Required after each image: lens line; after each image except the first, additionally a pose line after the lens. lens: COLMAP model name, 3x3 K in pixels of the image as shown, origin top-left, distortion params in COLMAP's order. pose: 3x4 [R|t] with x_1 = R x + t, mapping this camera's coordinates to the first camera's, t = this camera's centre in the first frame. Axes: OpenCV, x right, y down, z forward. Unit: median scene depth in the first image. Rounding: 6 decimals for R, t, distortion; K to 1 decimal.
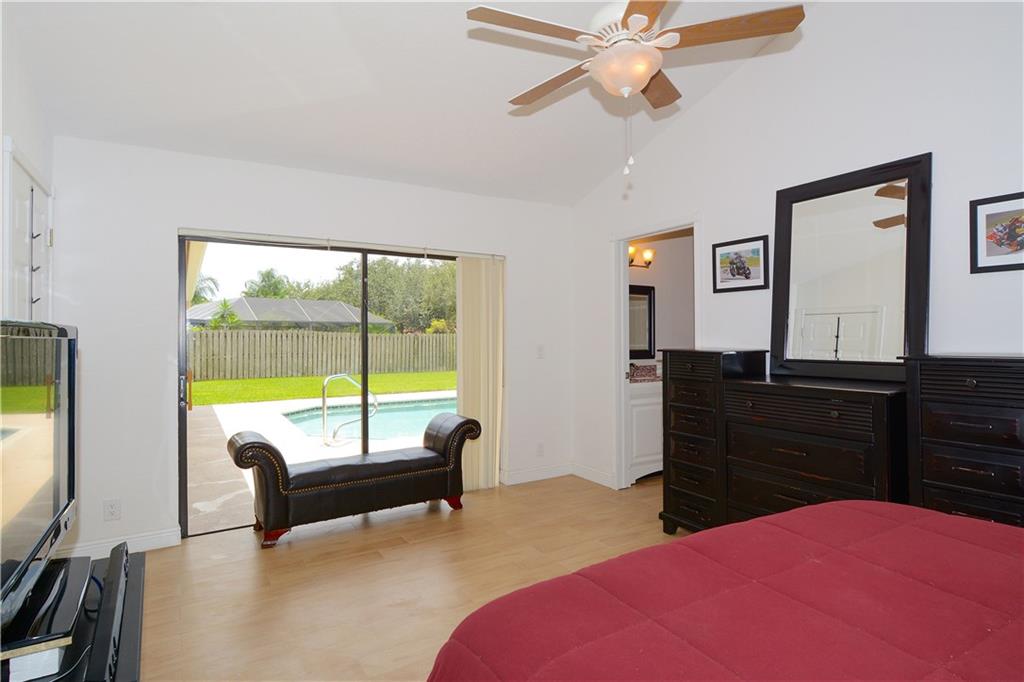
lens RADIAL K [[547.8, 0, 511.6], [0, 547.8, 338.6], [0, 0, 1]] dist [0.003730, -0.004290]
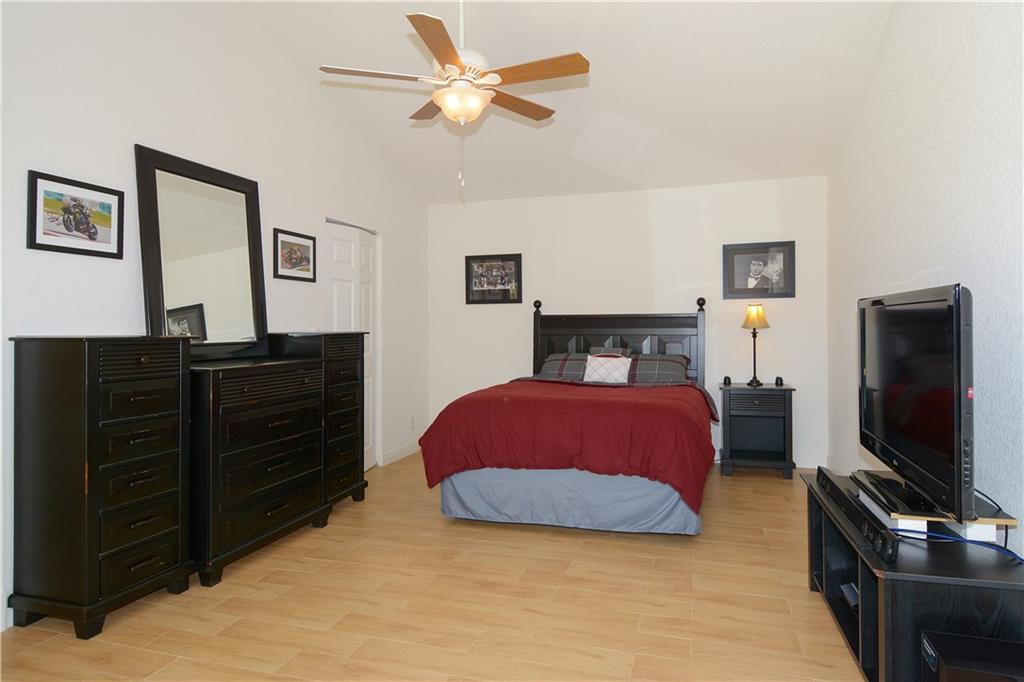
lens RADIAL K [[547.8, 0, 511.8], [0, 547.8, 334.8], [0, 0, 1]] dist [0.003730, -0.004290]
pose [[-0.644356, -0.008358, 0.764680, -0.494783], [0.009020, 0.999788, 0.018528, 0.009565], [-0.764672, 0.018836, -0.644144, 1.045851]]
